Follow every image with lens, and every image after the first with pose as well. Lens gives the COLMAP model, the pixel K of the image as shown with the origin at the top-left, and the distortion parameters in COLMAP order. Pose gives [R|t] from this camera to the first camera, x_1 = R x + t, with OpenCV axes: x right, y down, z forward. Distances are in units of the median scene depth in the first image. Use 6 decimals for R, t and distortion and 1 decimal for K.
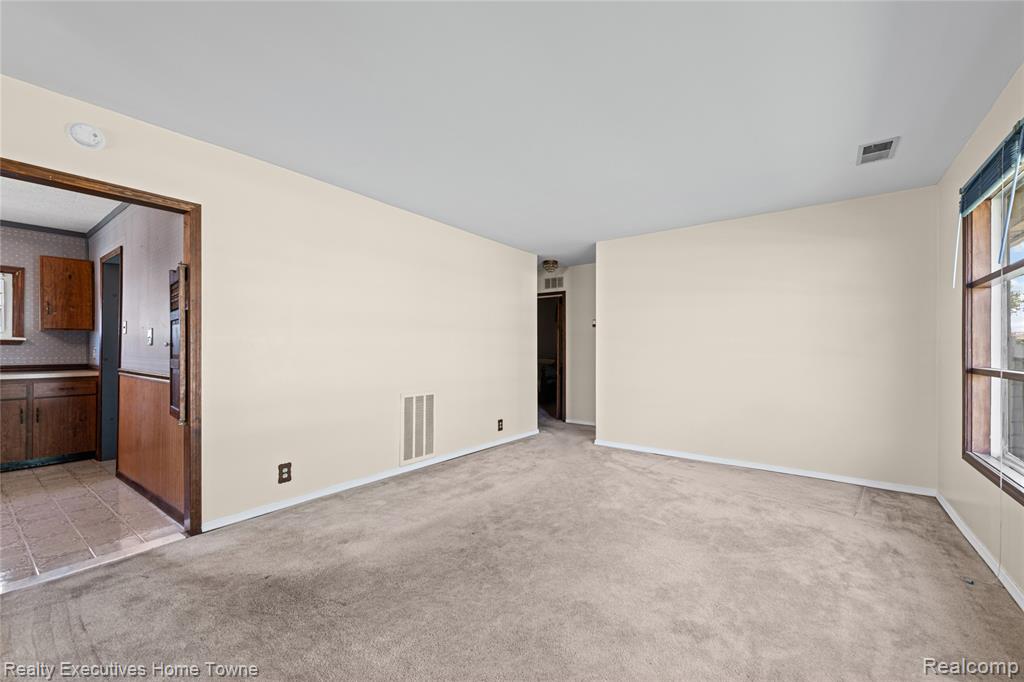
lens RADIAL K [[414.3, 0, 512.0], [0, 414.3, 341.0], [0, 0, 1]] dist [0.012040, -0.000103]
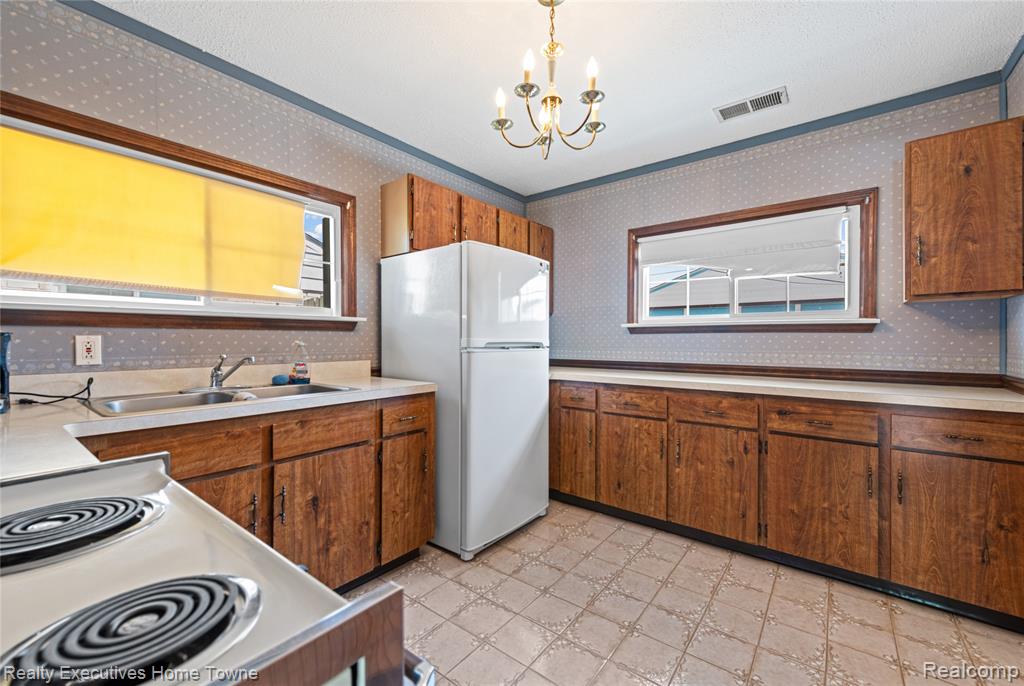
lens RADIAL K [[409.1, 0, 518.7], [0, 409.1, 347.6], [0, 0, 1]] dist [0.001185, -0.000049]
pose [[-0.019761, 0.017356, -0.999654, -0.644575], [0.011904, 0.999783, 0.017123, 0.015167], [0.999734, -0.011562, -0.019964, 0.567937]]
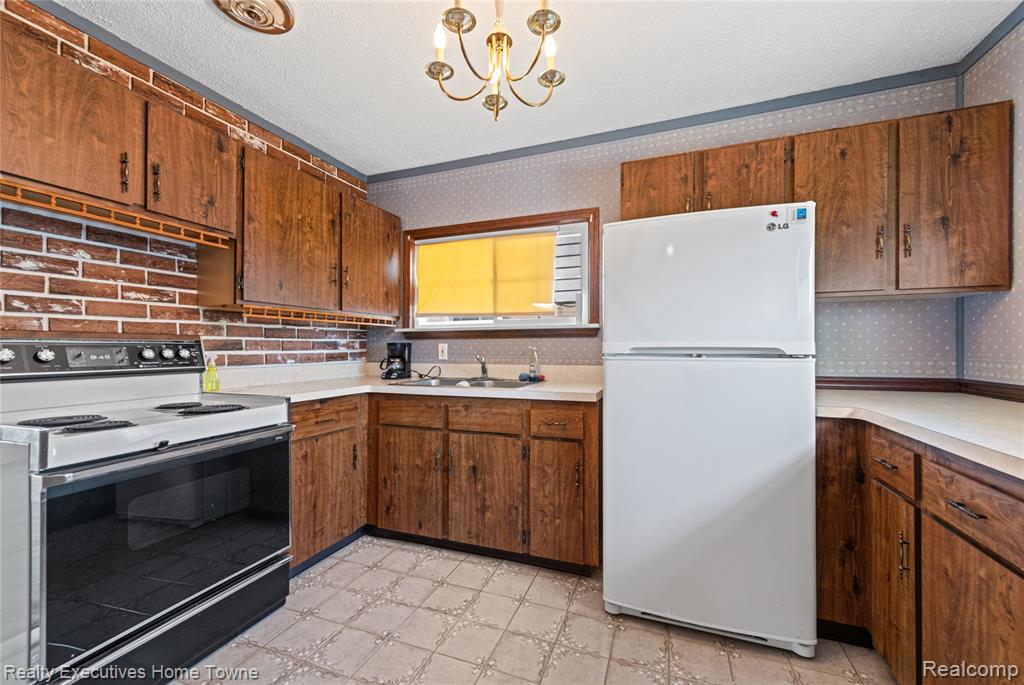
lens RADIAL K [[409.1, 0, 518.7], [0, 409.1, 347.1], [0, 0, 1]] dist [0.001185, -0.000049]
pose [[-0.961223, 0.003174, -0.275754, -0.987950], [0.006949, 0.999895, -0.012715, 0.021932], [0.275685, -0.014138, -0.961144, 0.917233]]
